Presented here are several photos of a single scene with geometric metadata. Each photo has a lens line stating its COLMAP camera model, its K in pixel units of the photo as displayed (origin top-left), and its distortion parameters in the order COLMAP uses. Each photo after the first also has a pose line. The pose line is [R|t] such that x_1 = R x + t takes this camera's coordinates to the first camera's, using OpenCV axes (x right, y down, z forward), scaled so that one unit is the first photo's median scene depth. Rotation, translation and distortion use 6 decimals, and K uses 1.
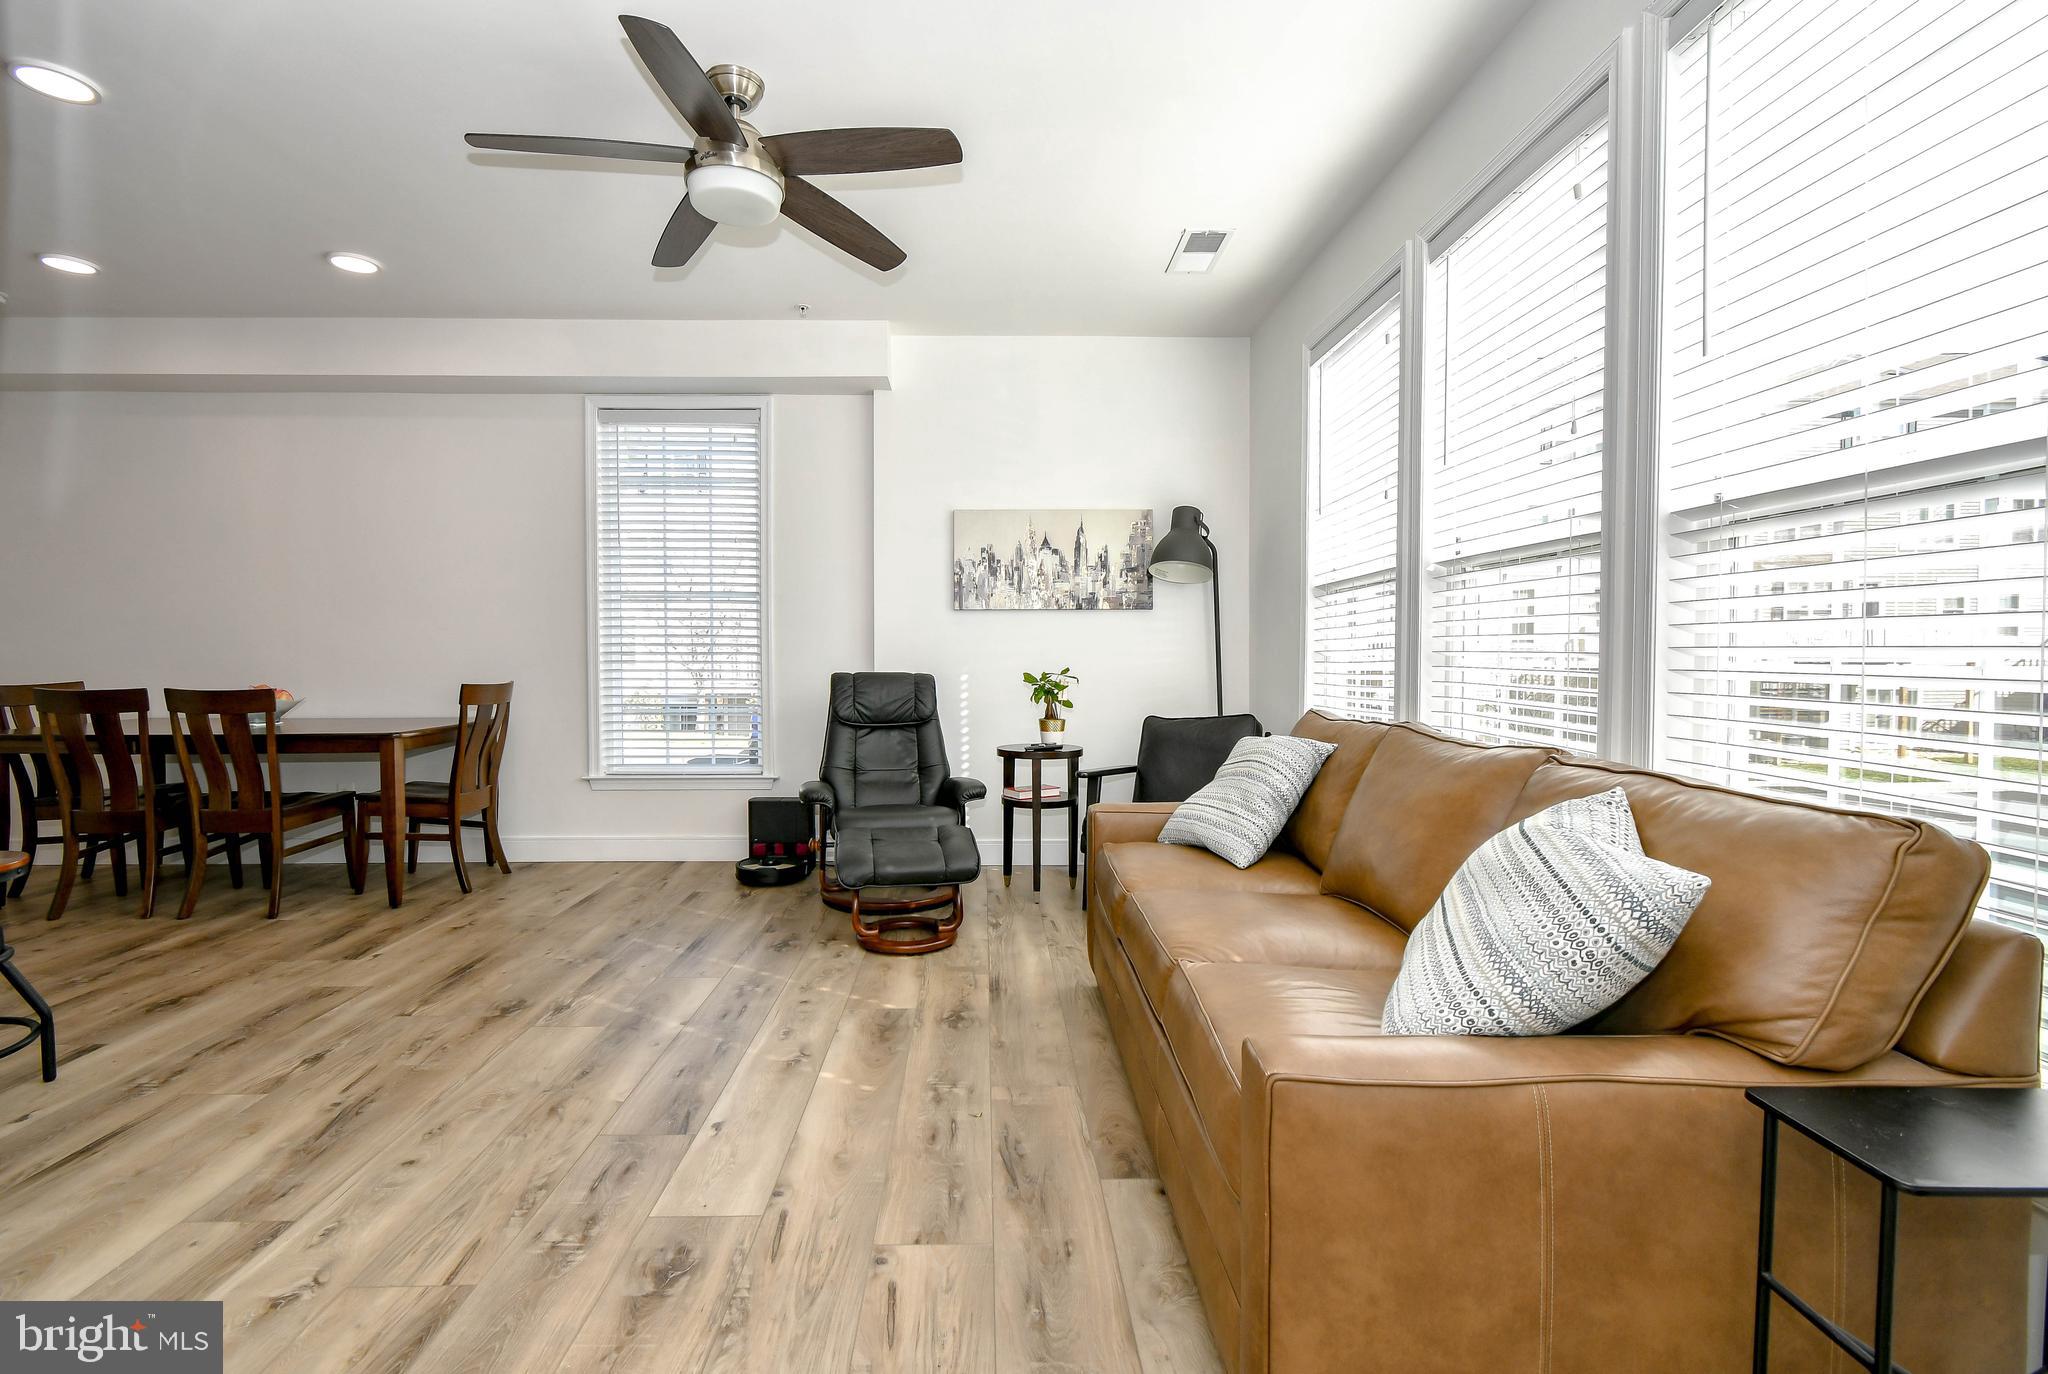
lens RADIAL K [[918.7, 0, 999.8], [0, 918.7, 682.4], [0, 0, 1]] dist [0.007548, -0.003586]
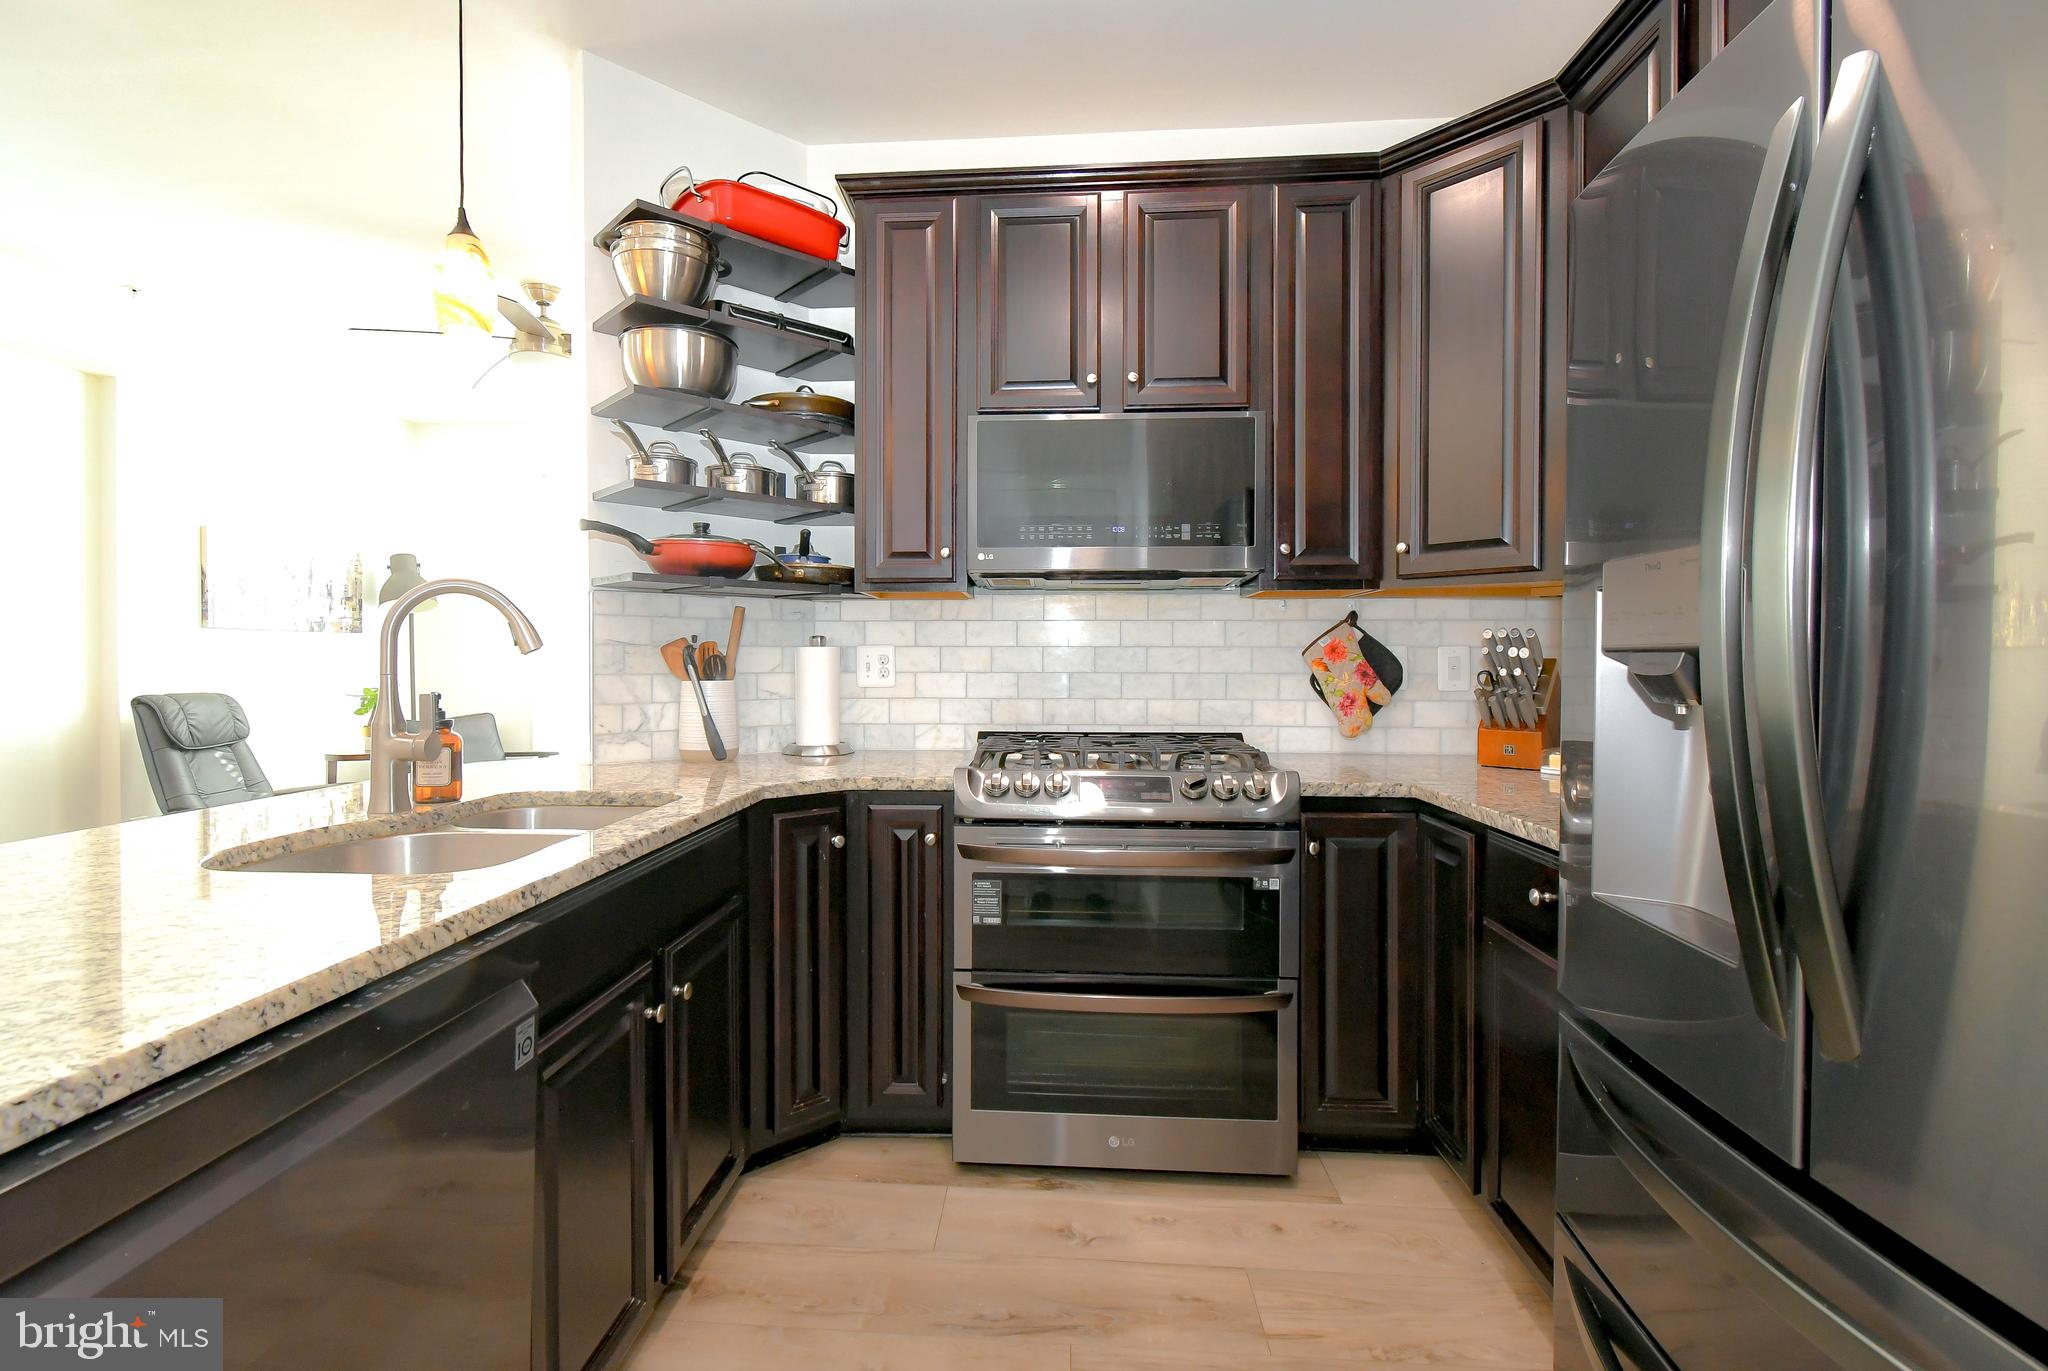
lens RADIAL K [[918.7, 0, 994.1], [0, 918.7, 669.8], [0, 0, 1]] dist [0.007548, -0.003586]
pose [[0.093867, -0.008142, 0.995551, -1.251856], [0.032317, 0.999465, 0.005127, -0.016576], [-0.995060, 0.031692, 0.094080, 0.107193]]
